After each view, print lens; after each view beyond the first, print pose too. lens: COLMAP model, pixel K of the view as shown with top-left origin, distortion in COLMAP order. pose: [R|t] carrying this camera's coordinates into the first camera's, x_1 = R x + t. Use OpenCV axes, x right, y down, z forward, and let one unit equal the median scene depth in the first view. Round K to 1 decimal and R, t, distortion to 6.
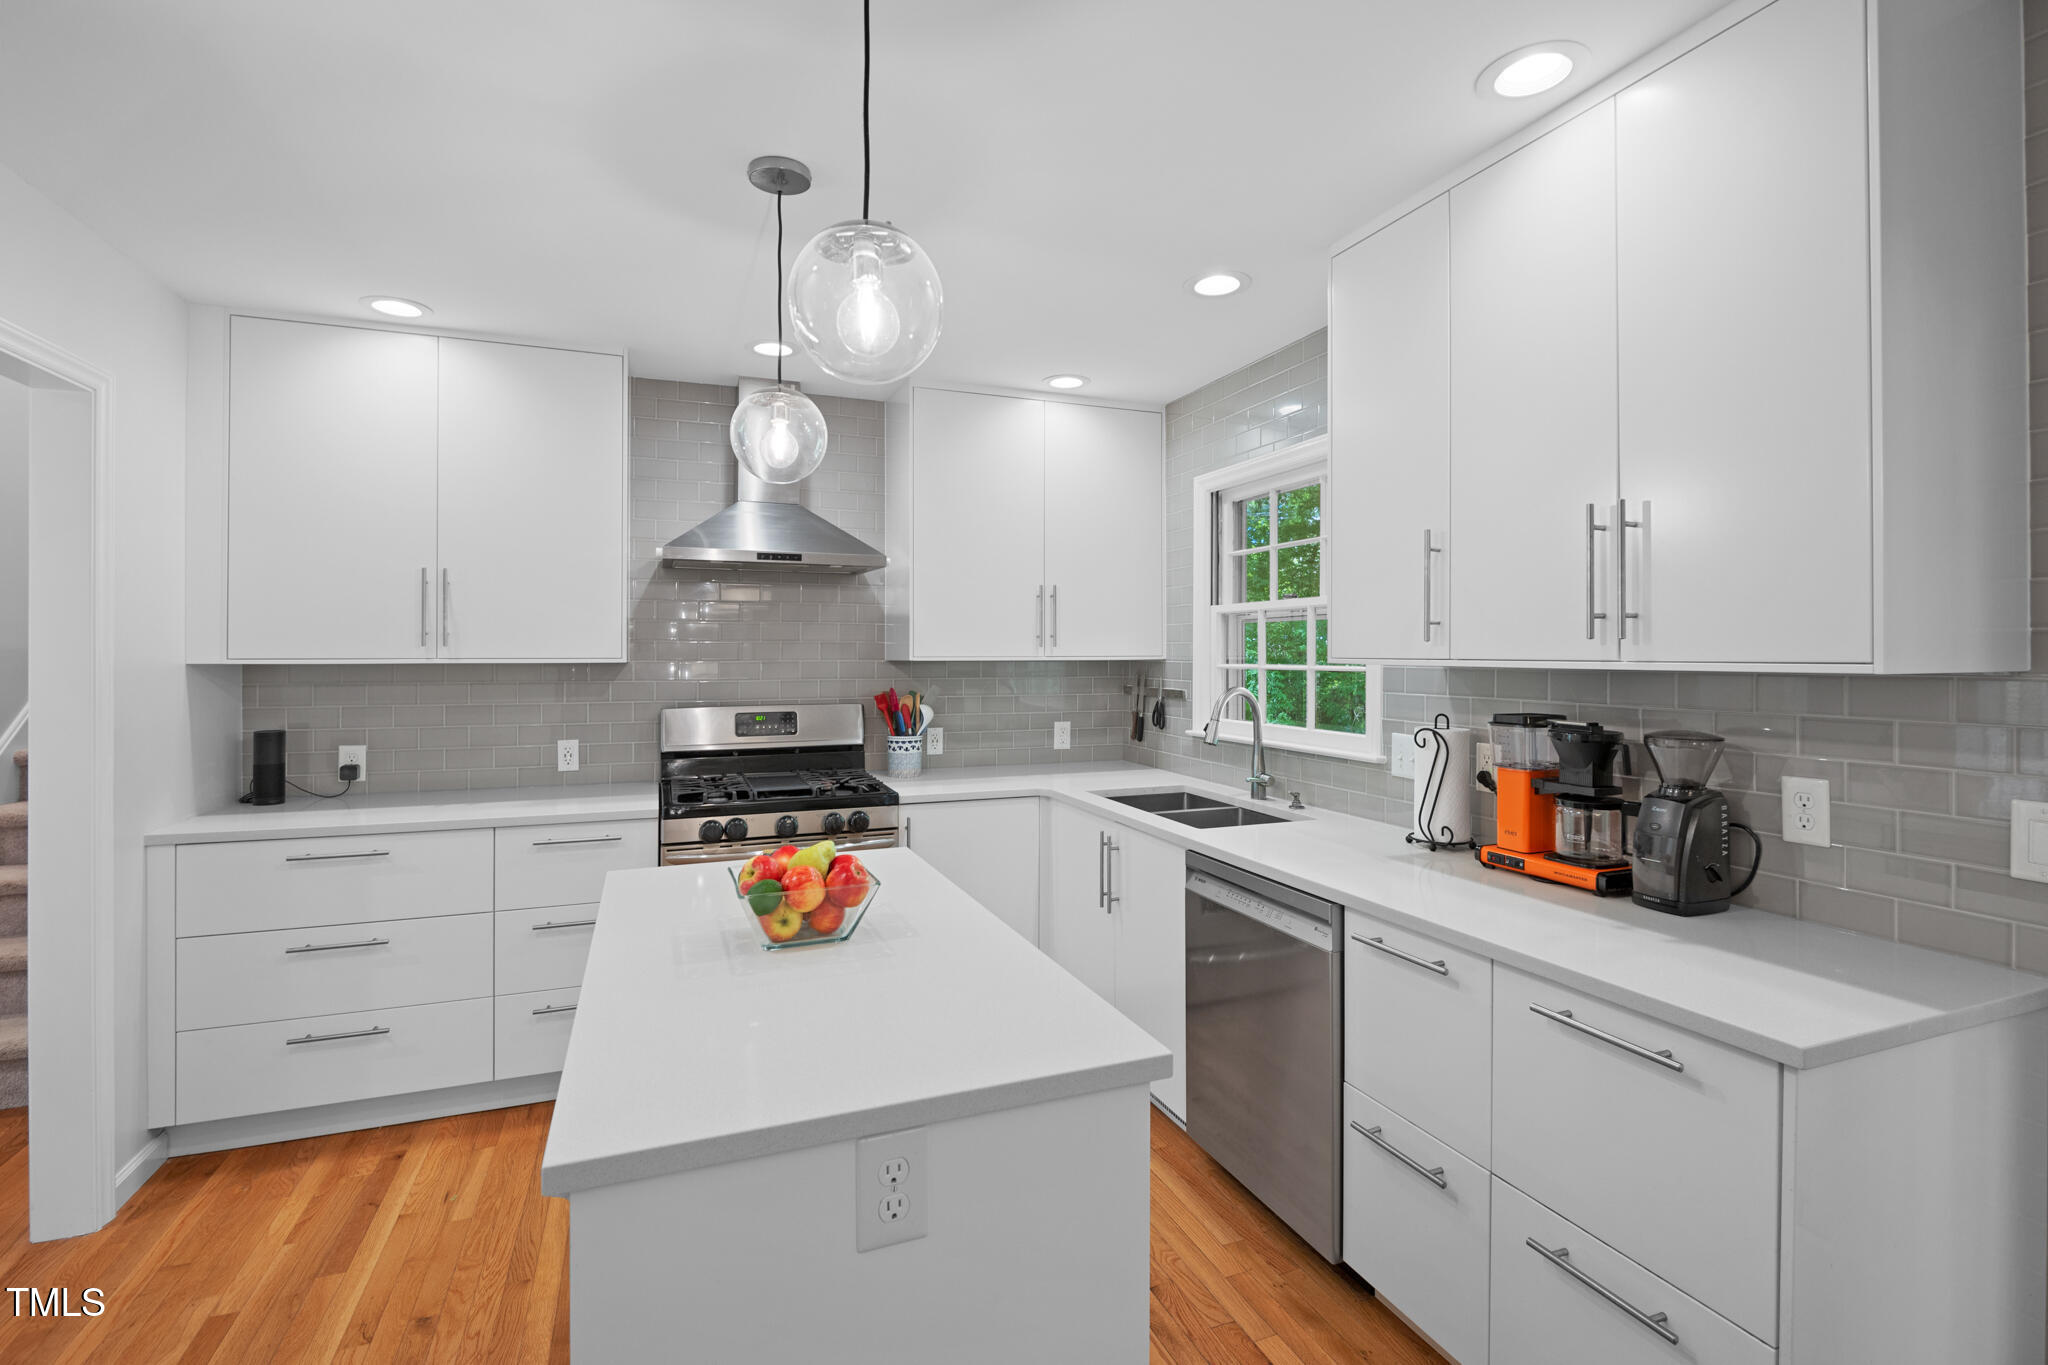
lens RADIAL K [[944.1, 0, 1050.2], [0, 944.1, 643.1], [0, 0, 1]] dist [0.002387, -0.003878]
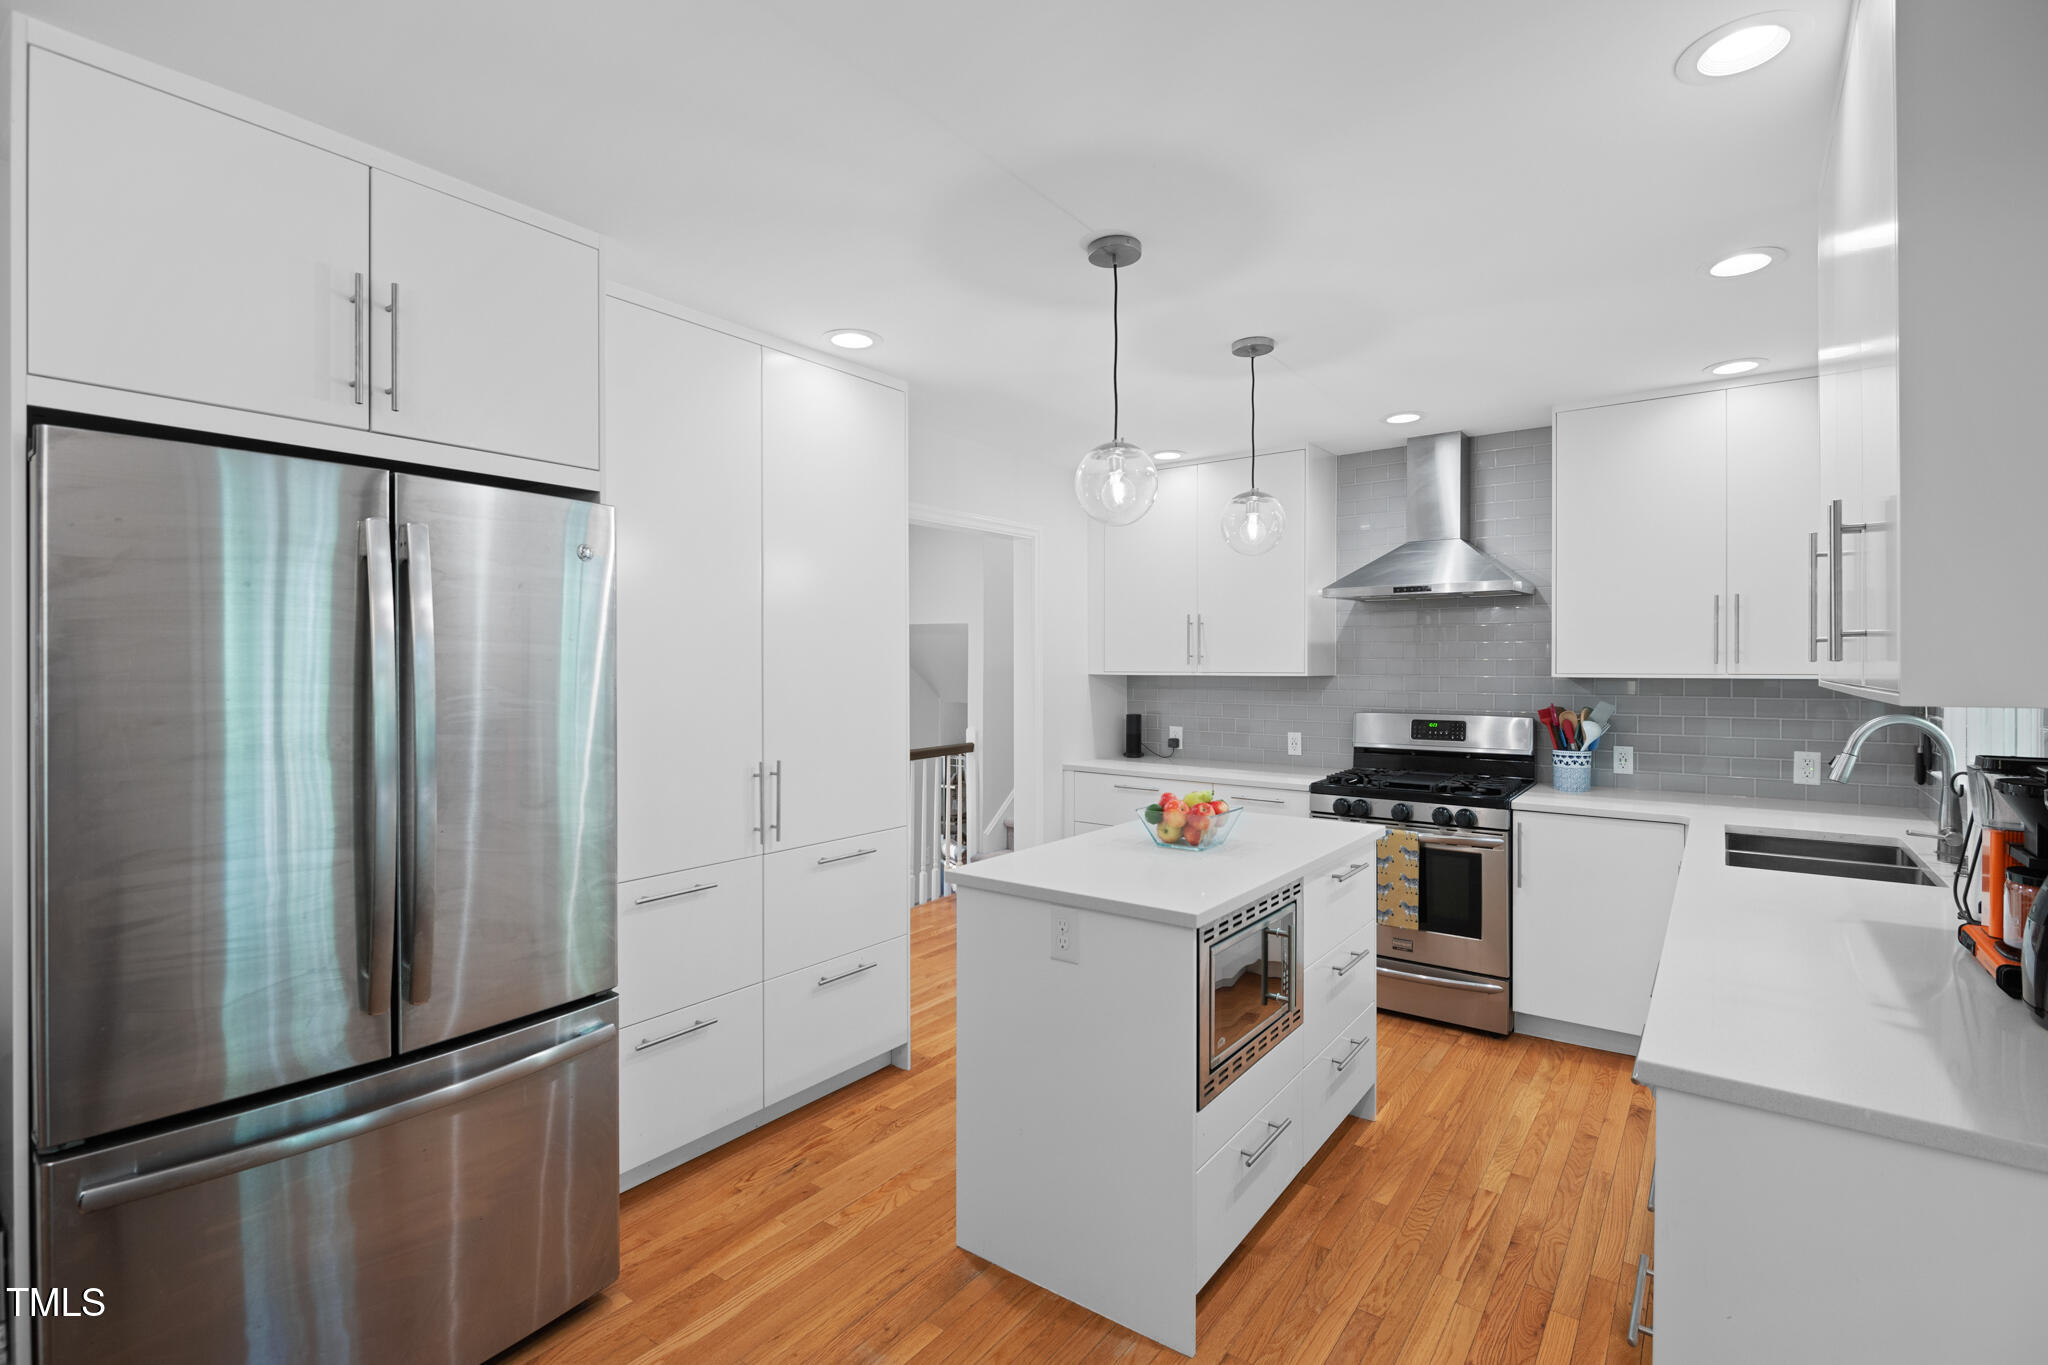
lens RADIAL K [[944.1, 0, 1026.7], [0, 944.1, 670.1], [0, 0, 1]] dist [0.002387, -0.003878]
pose [[0.521447, 0.005824, -0.853264, 0.486049], [0.007198, 0.999911, 0.011224, -0.005723], [0.853253, -0.011994, 0.521359, -0.040593]]
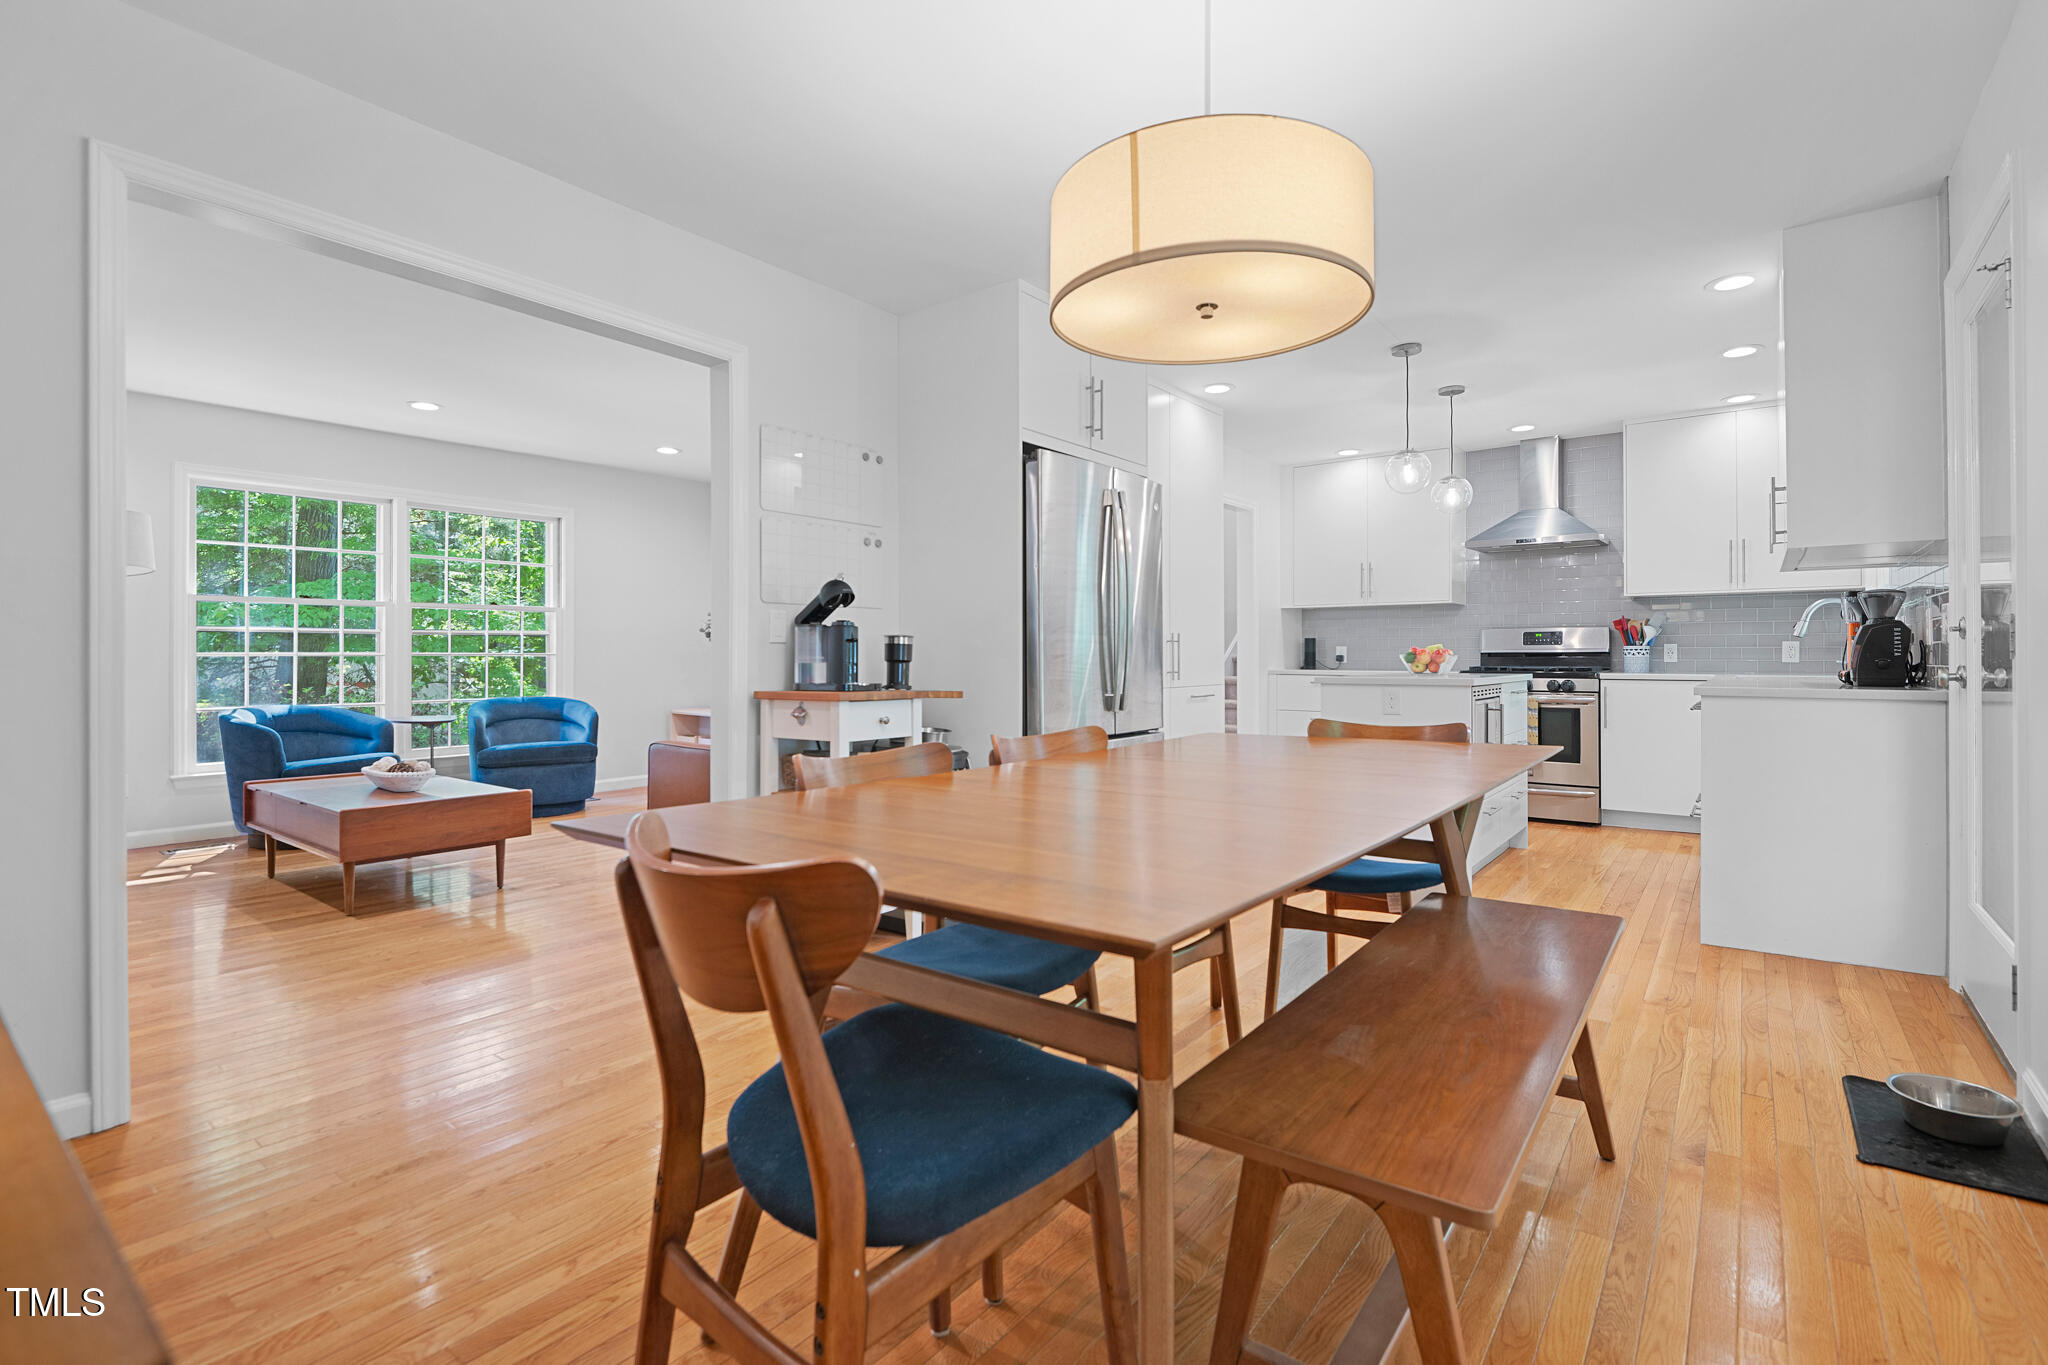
lens RADIAL K [[944.1, 0, 1026.2], [0, 944.1, 652.9], [0, 0, 1]] dist [0.002387, -0.003878]
pose [[0.505356, -0.003090, -0.862905, 0.797029], [0.011179, 0.999933, 0.002966, 0.109587], [0.862839, -0.011145, 0.505357, -0.753393]]
